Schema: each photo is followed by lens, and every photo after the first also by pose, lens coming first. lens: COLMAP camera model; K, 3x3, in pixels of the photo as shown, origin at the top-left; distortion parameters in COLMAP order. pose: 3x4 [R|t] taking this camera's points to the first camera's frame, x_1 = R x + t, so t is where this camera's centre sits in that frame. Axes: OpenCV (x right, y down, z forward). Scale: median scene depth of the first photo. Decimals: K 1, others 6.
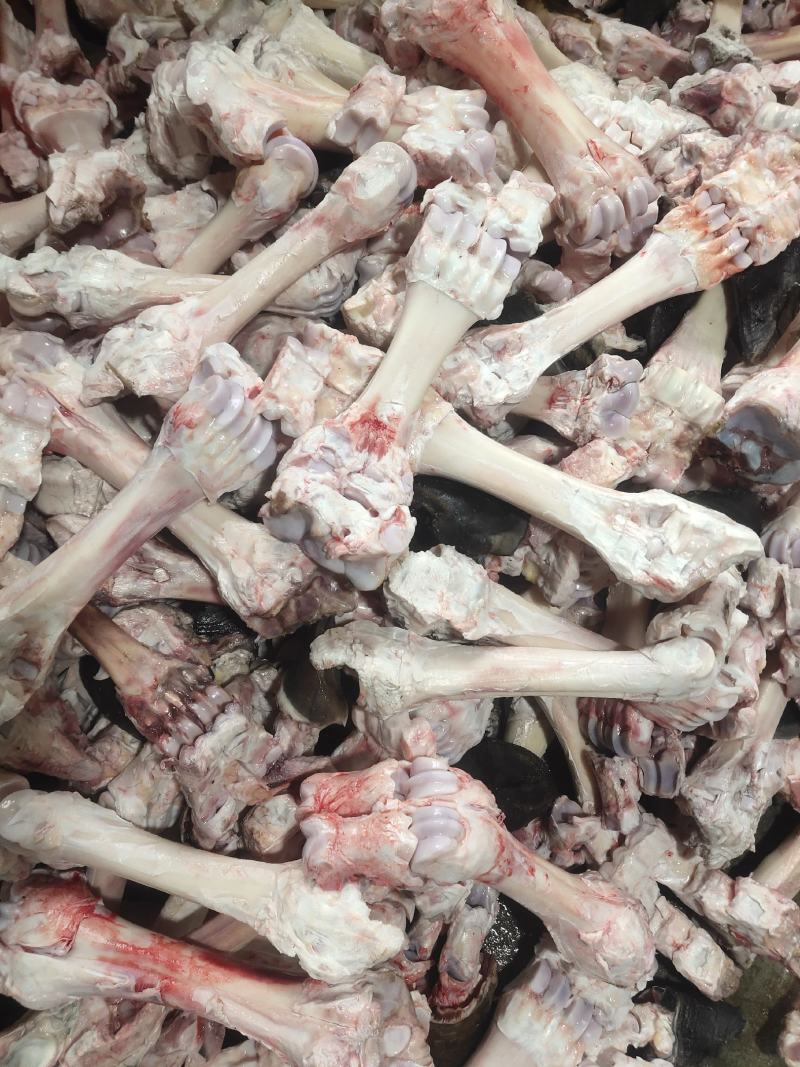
lens RADIAL K [[852.0, 0, 404.5], [0, 852.0, 527.3], [0, 0, 1]] dist [-0.029809, 0.082035]
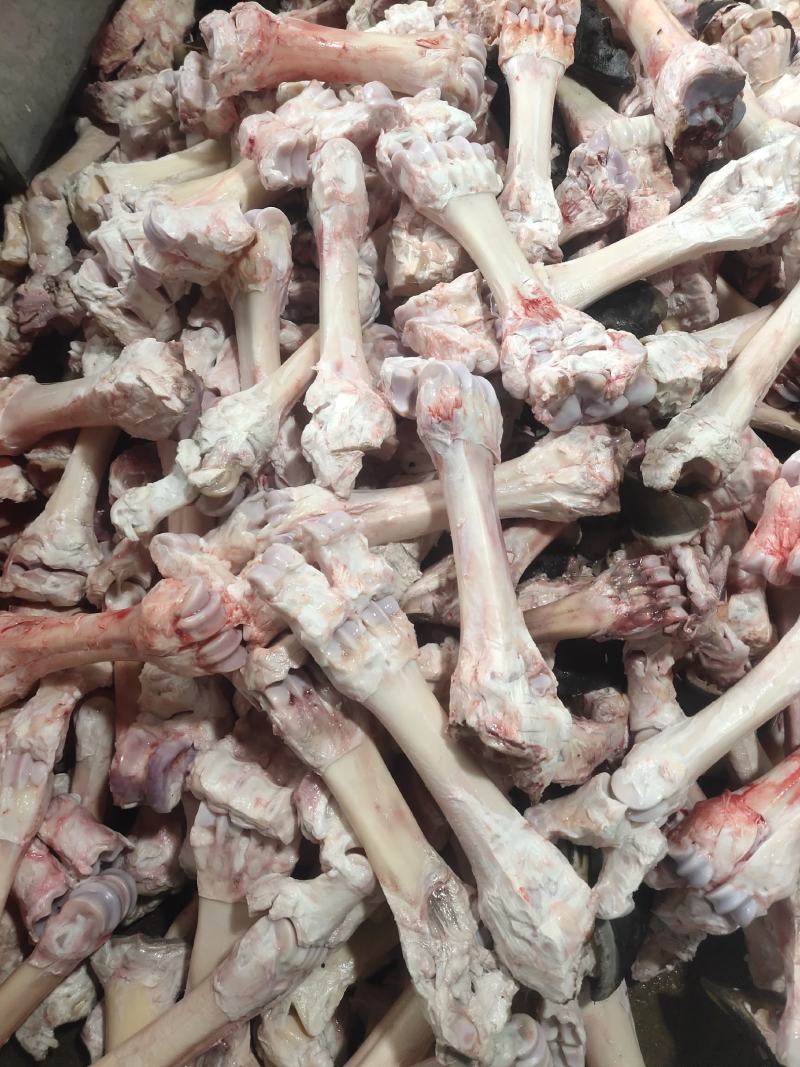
lens RADIAL K [[852.0, 0, 404.5], [0, 852.0, 527.3], [0, 0, 1]] dist [-0.029809, 0.082035]
pose [[0.605556, -0.757501, 0.243914, -0.578984], [0.777104, 0.628919, 0.023888, -0.088117], [-0.171497, 0.175081, 0.969503, 0.010887]]
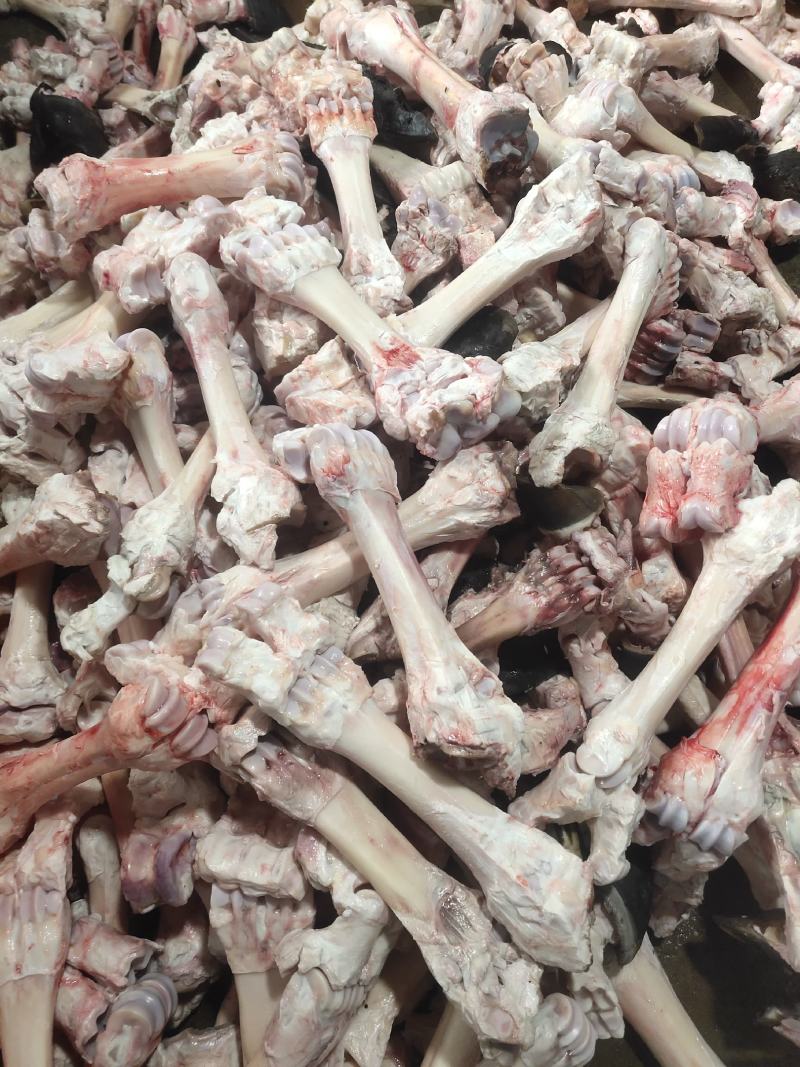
lens RADIAL K [[855.8, 0, 400.0], [0, 855.8, 533.5], [0, 0, 1]] dist [-0.034268, 0.084292]
pose [[0.376660, -0.873672, 0.307937, -0.582659], [0.914409, 0.403866, 0.027359, -0.039233], [-0.148269, 0.271275, 0.951013, -0.078044]]
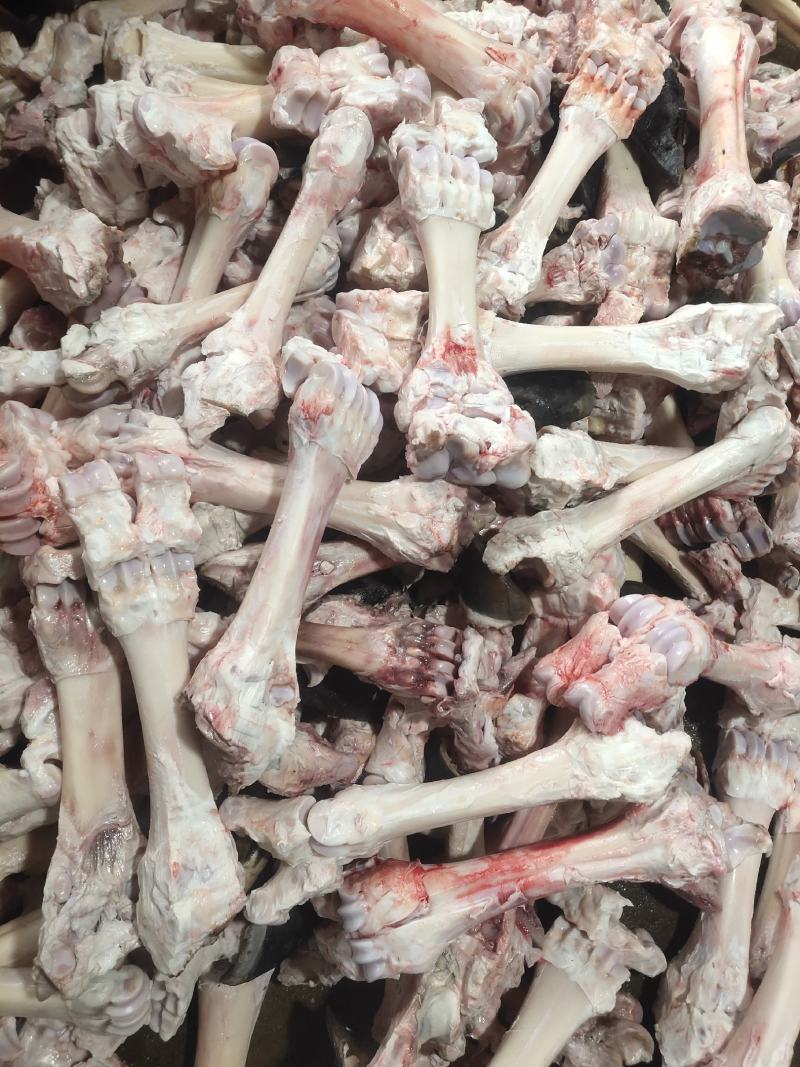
lens RADIAL K [[852.0, 0, 404.5], [0, 852.0, 527.3], [0, 0, 1]] dist [-0.029809, 0.082035]
pose [[0.872608, -0.440783, 0.210393, -0.395654], [0.434751, 0.897278, 0.076702, -0.026368], [-0.222590, 0.024537, 0.974603, -0.045589]]
